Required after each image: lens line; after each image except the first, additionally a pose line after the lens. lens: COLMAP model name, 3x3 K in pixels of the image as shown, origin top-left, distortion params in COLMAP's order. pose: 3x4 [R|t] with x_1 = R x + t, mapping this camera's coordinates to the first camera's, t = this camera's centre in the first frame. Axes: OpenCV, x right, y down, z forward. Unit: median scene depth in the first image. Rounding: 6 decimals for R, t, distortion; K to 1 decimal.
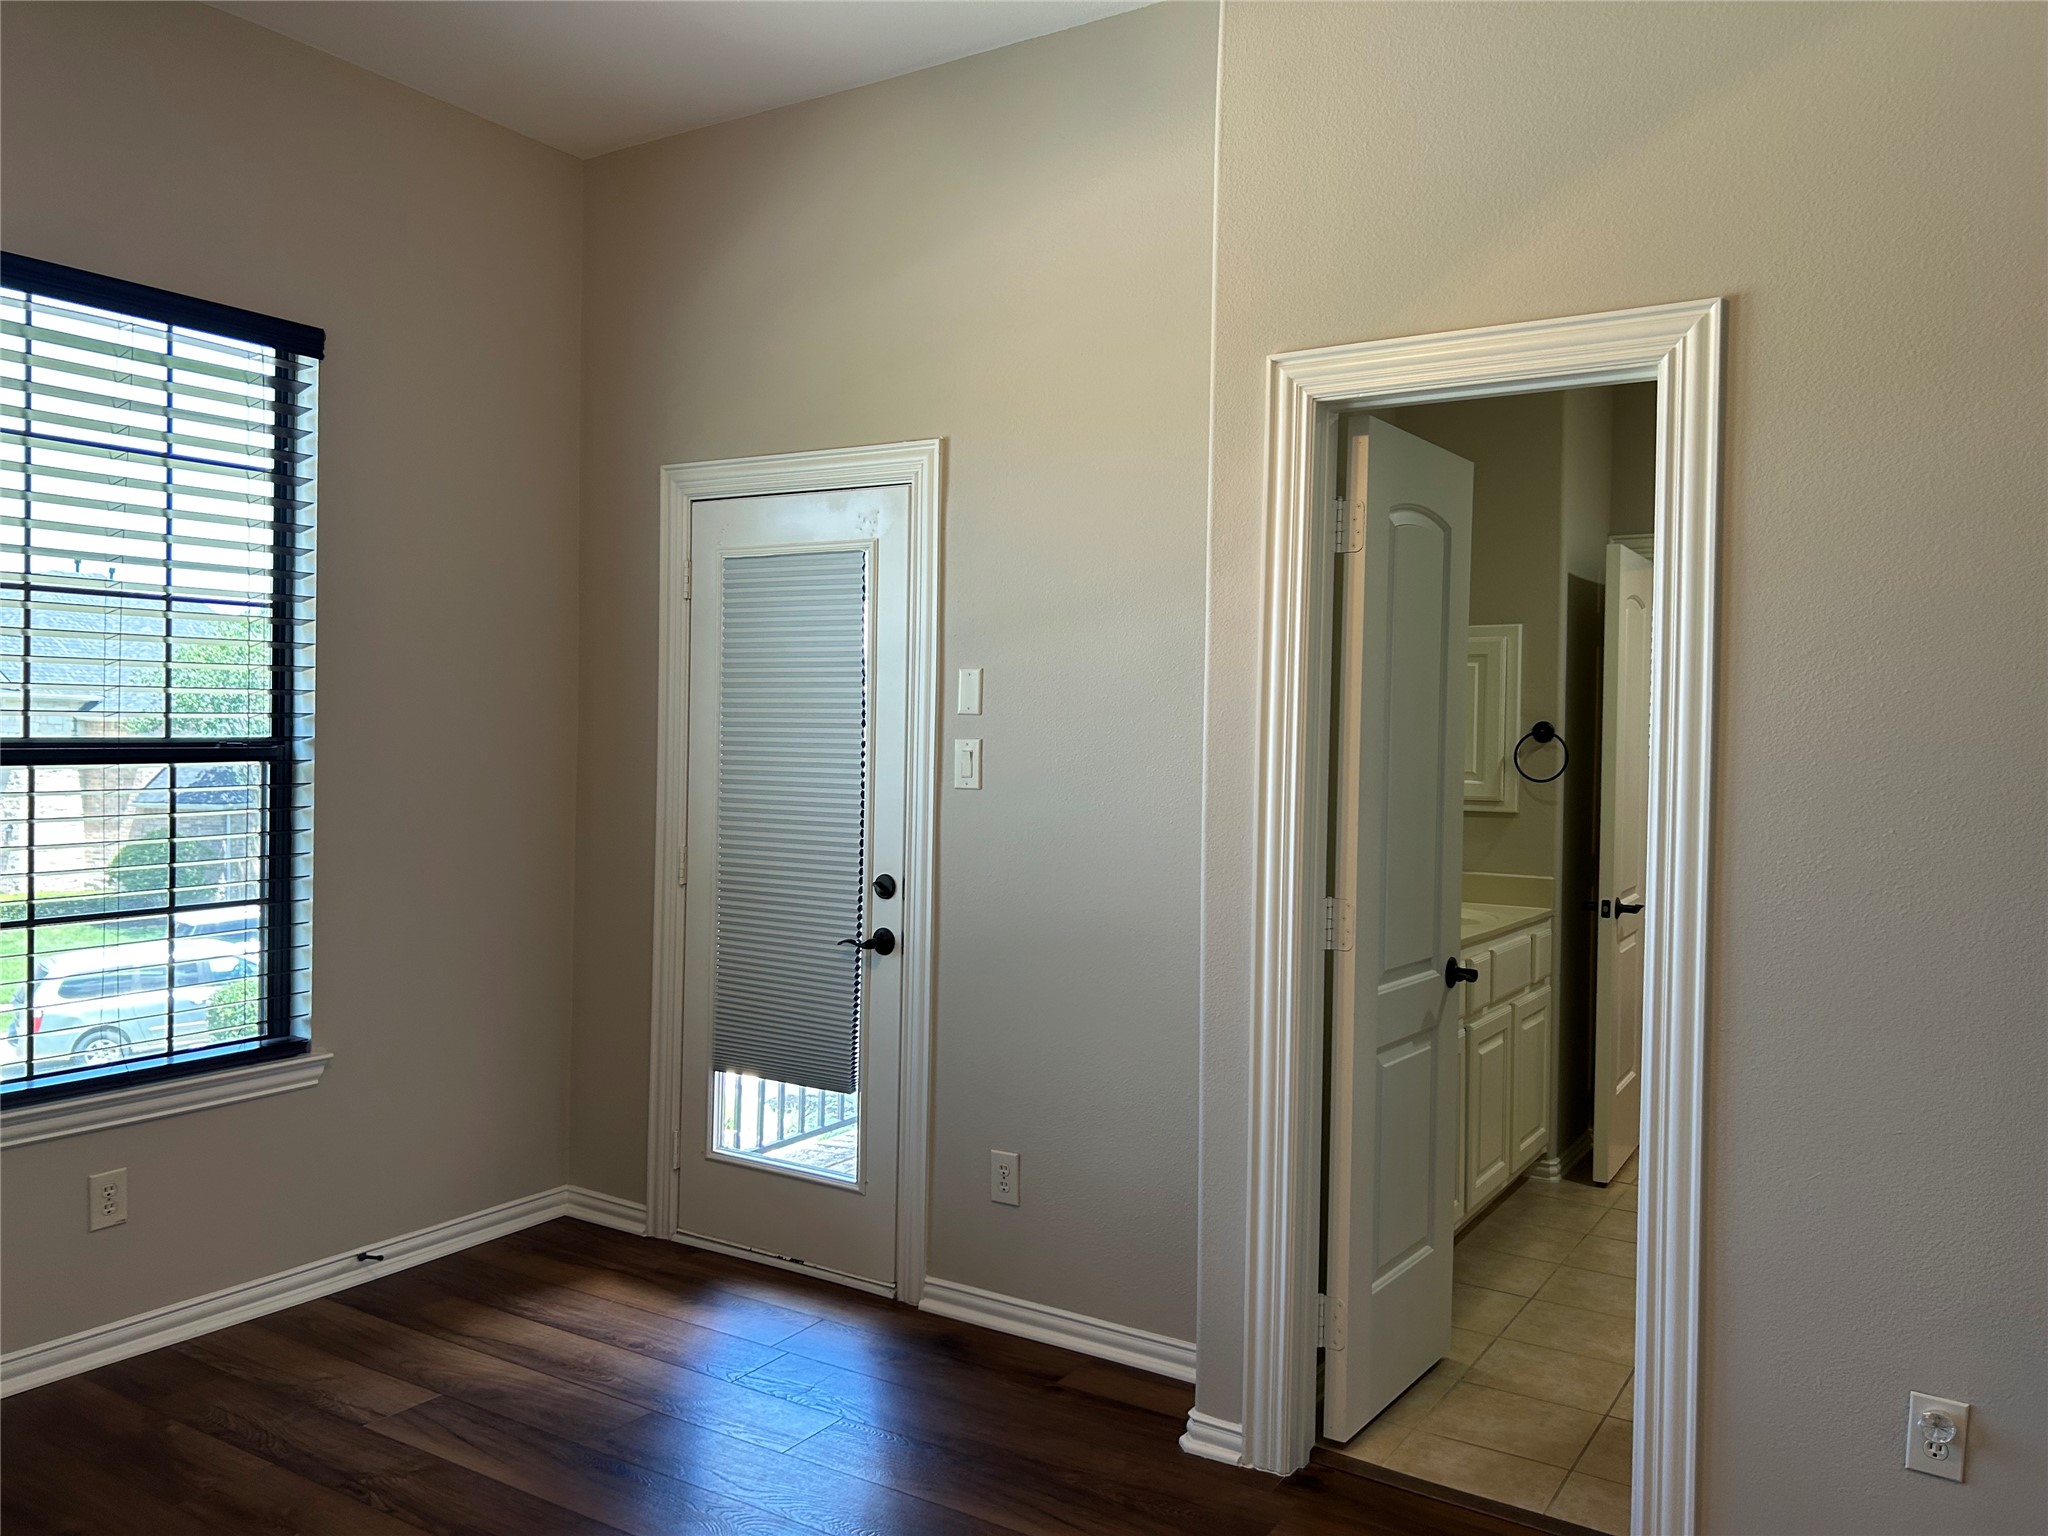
lens RADIAL K [[1550.4, 0, 1025.8], [0, 1550.4, 765.9], [0, 0, 1]] dist [0.057456, -0.060552]
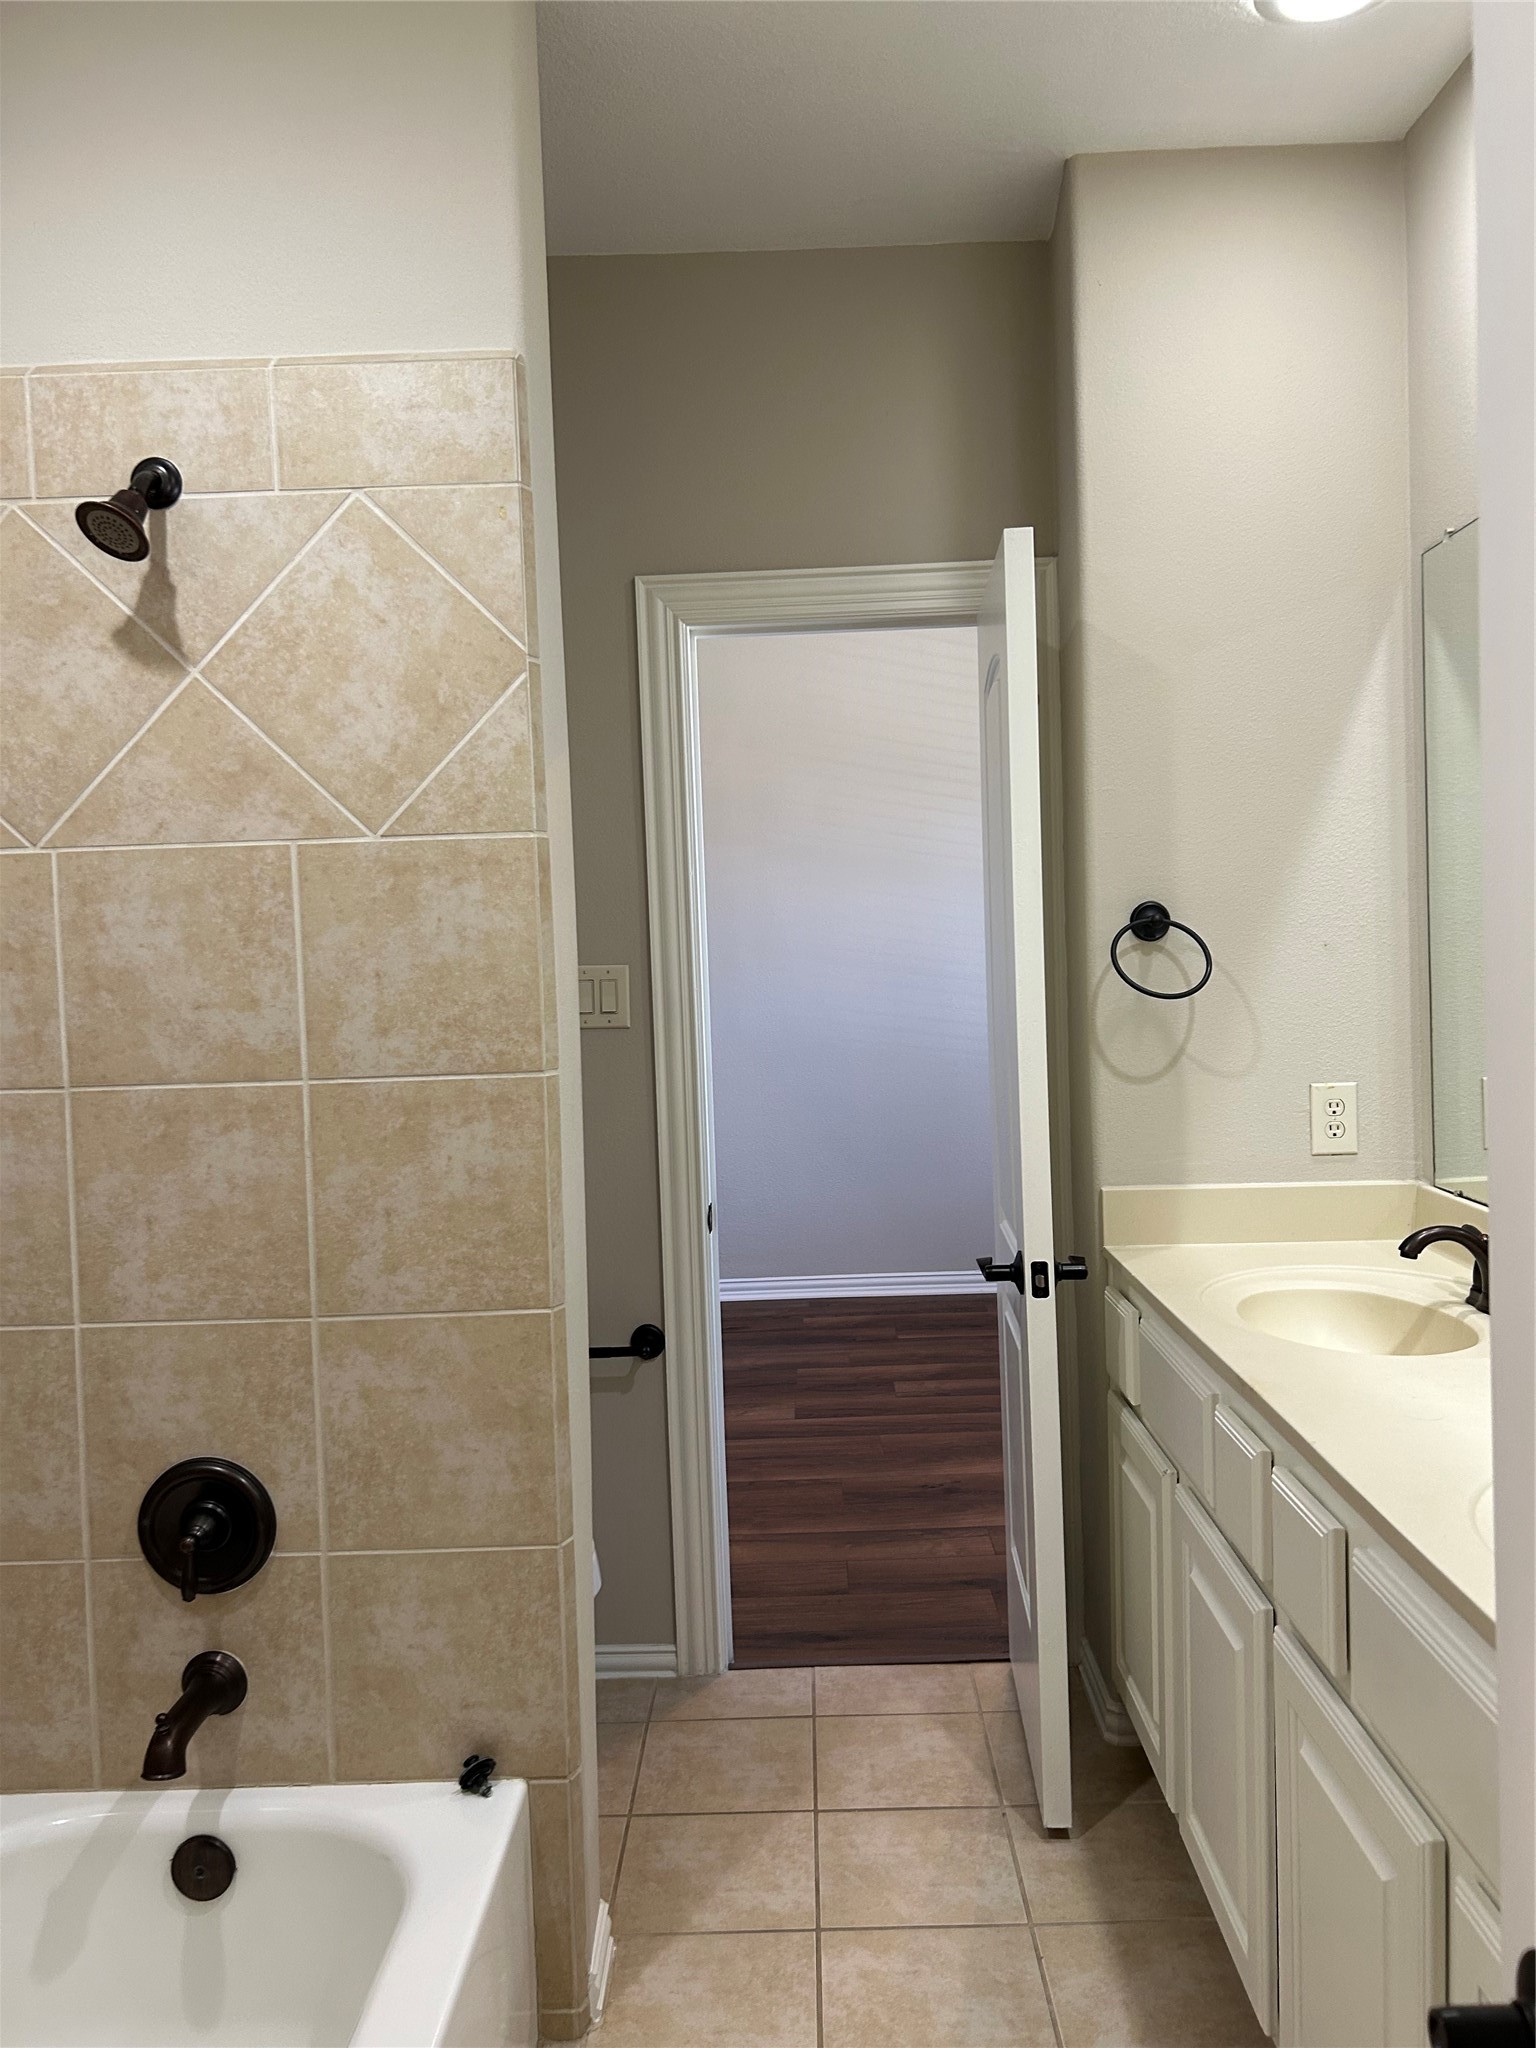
lens RADIAL K [[1550.4, 0, 788.8], [0, 1550.4, 1040.0], [0, 0, 1]] dist [0.057456, -0.060552]
pose [[-0.849922, 0.029574, -0.526078, 0.805340], [-0.000750, 0.998355, 0.057335, -0.017066], [0.526908, 0.049125, -0.848501, 1.687257]]
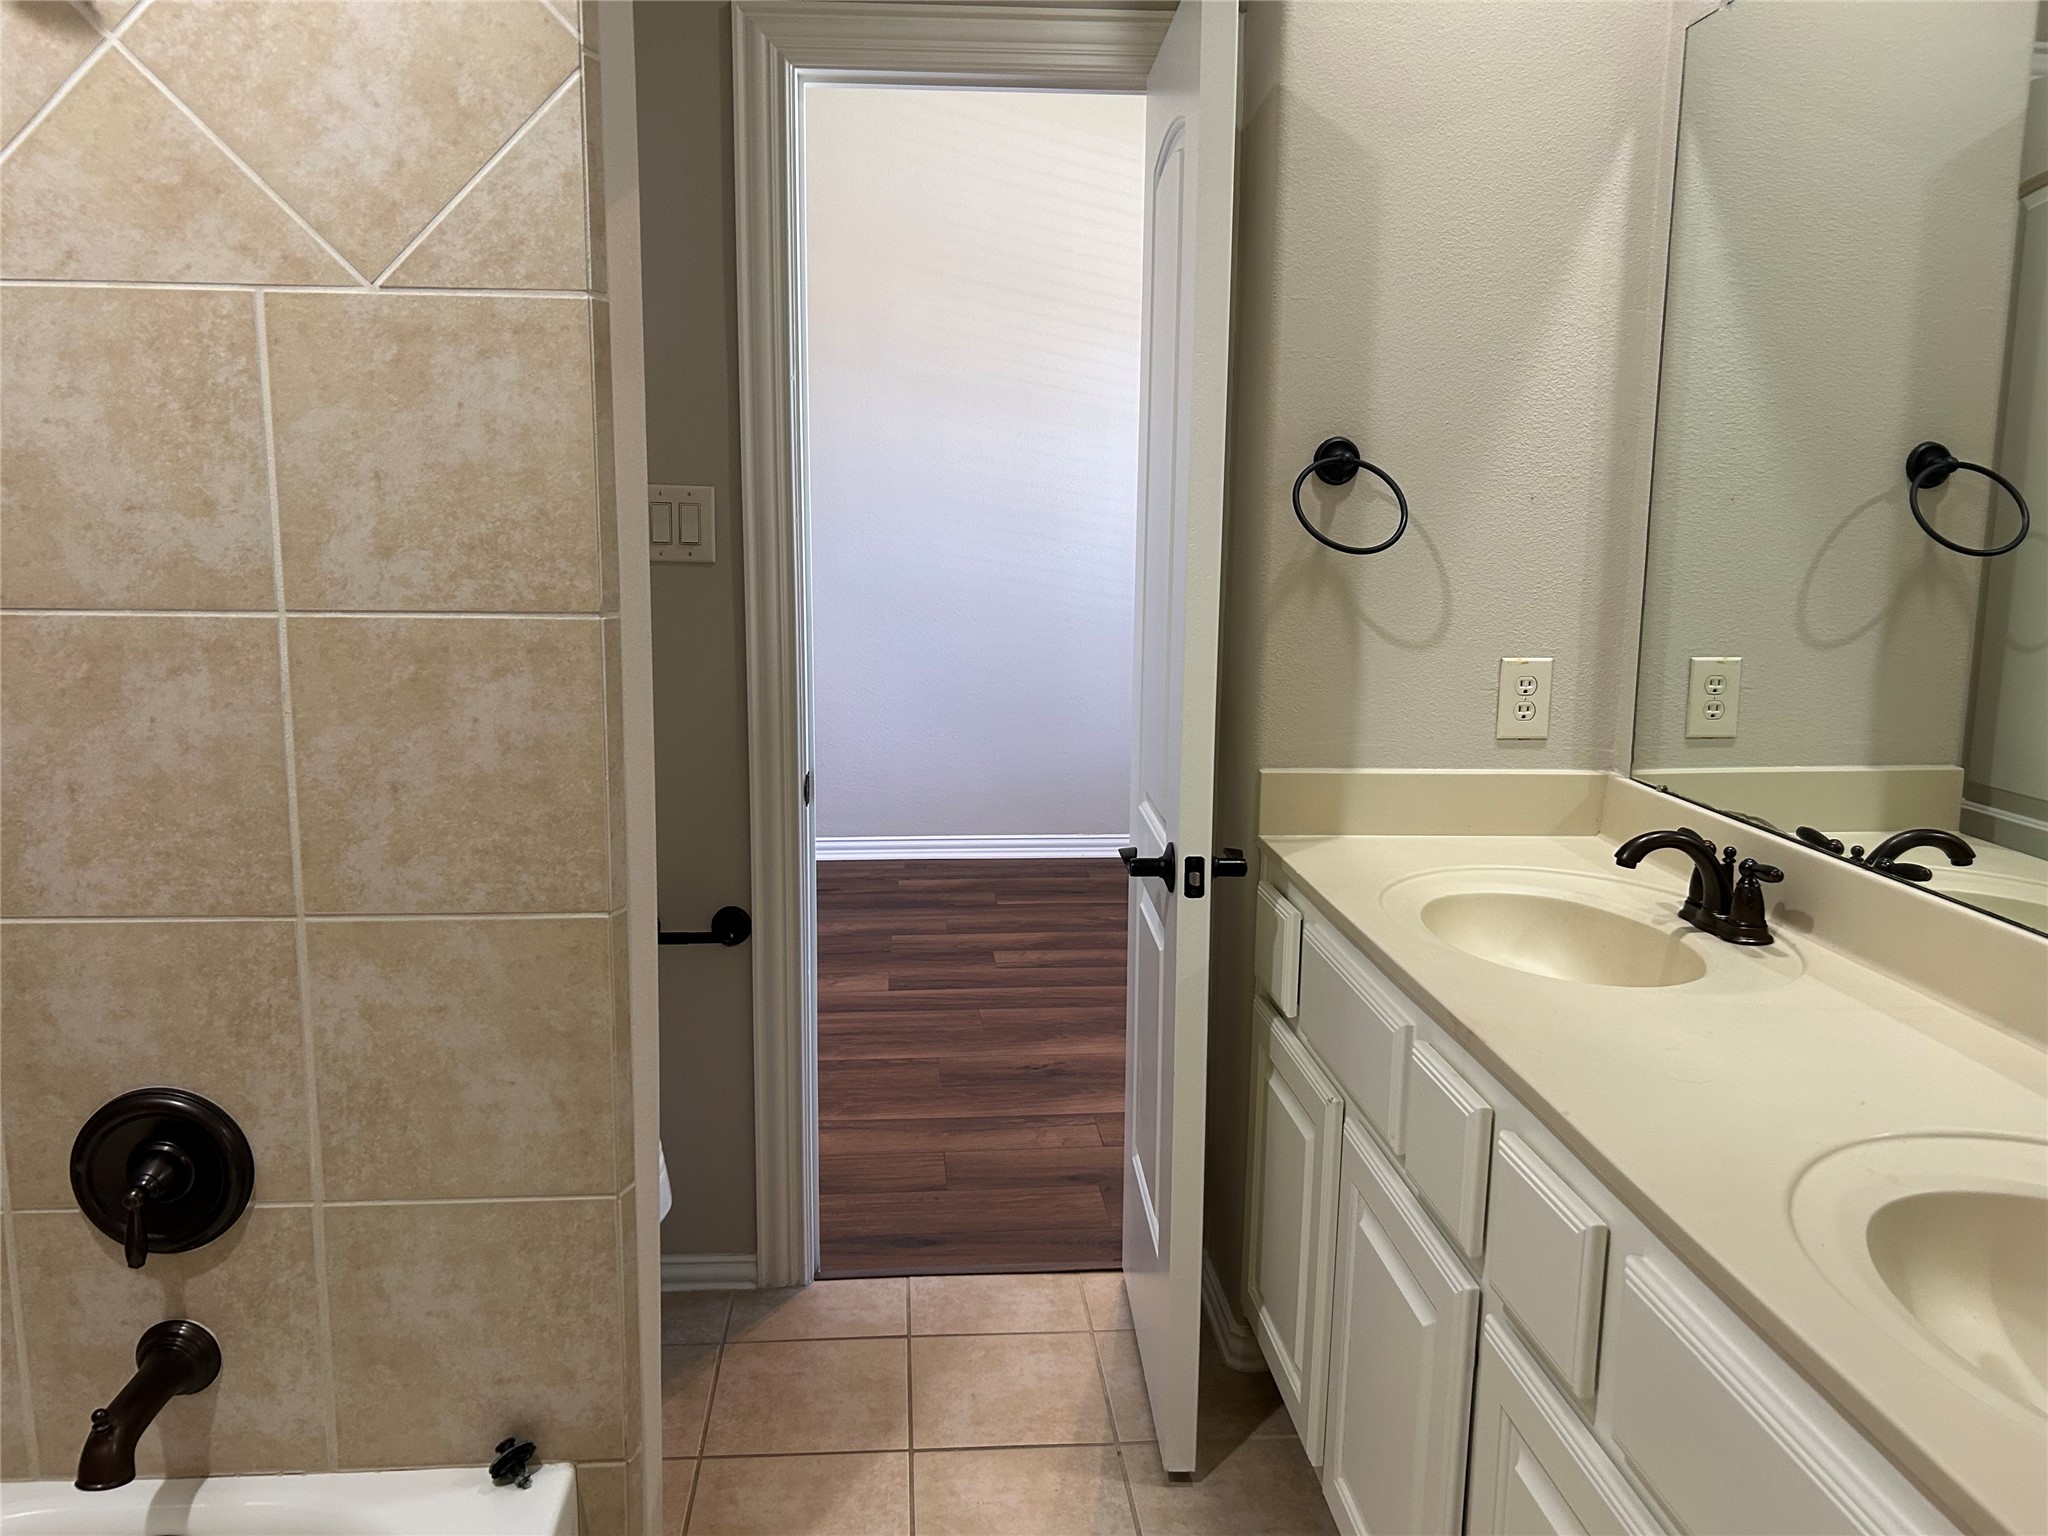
lens RADIAL K [[1550.4, 0, 1013.2], [0, 1550.4, 763.7], [0, 0, 1]] dist [0.057456, -0.060552]
pose [[-0.803376, 0.064586, -0.591959, 0.750039], [-0.043896, 0.984973, 0.167039, -0.009309], [0.593852, 0.160180, -0.788468, 1.576201]]
